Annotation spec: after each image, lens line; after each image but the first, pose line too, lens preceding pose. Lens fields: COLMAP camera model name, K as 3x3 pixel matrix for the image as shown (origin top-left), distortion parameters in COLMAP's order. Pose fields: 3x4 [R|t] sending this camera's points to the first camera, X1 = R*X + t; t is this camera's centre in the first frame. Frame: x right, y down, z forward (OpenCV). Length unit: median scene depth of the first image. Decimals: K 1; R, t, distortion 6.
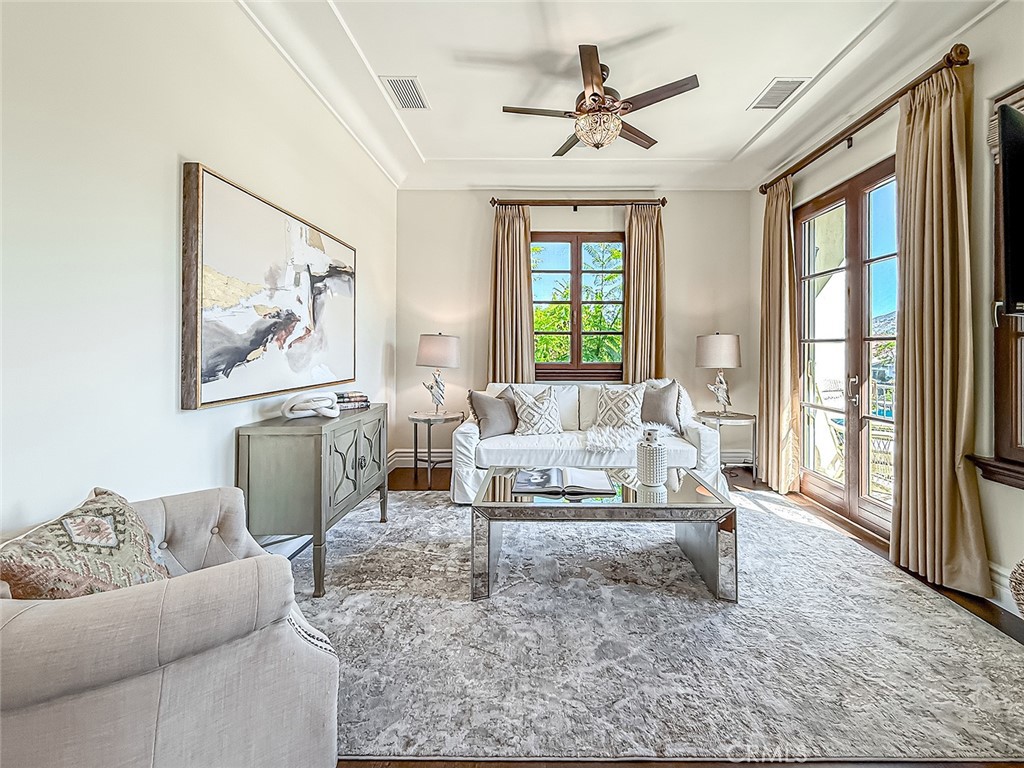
lens RADIAL K [[421.5, 0, 543.5], [0, 421.5, 345.5], [0, 0, 1]] dist [0.001283, 0.000052]
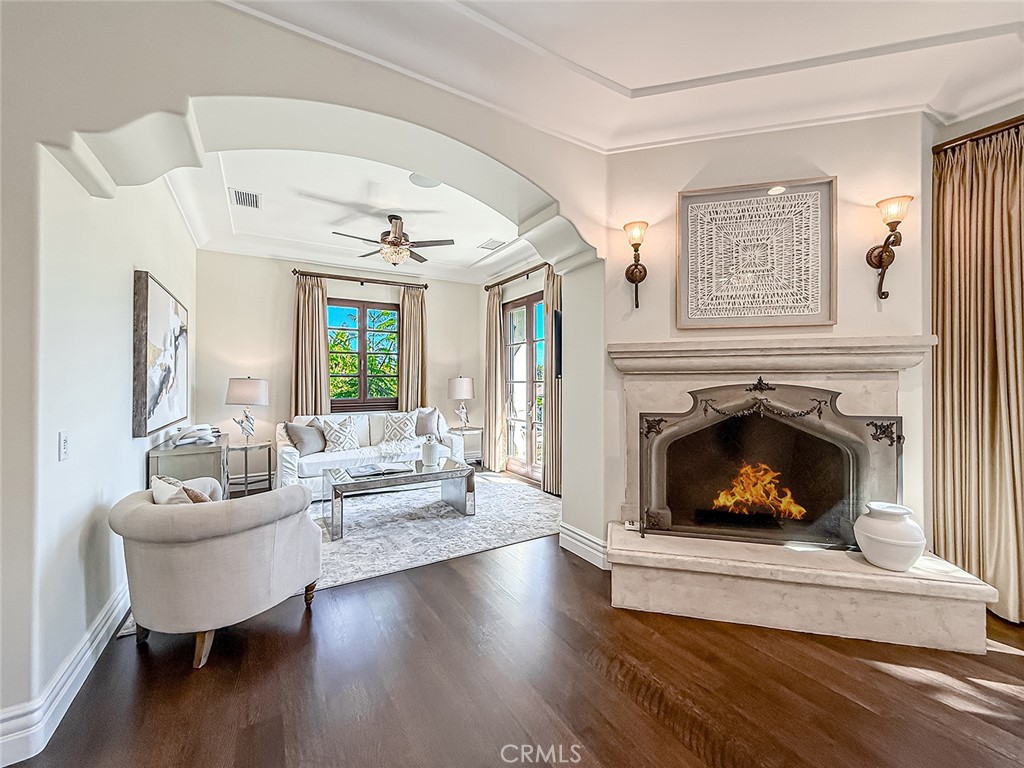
lens RADIAL K [[413.1, 0, 511.6], [0, 413.1, 378.3], [0, 0, 1]] dist [0.003820, 0.000263]
pose [[0.859845, -0.003127, 0.510545, -0.231045], [0.003637, 0.999993, -0.000001, -0.025357], [-0.510542, 0.001858, 0.859851, -0.460358]]
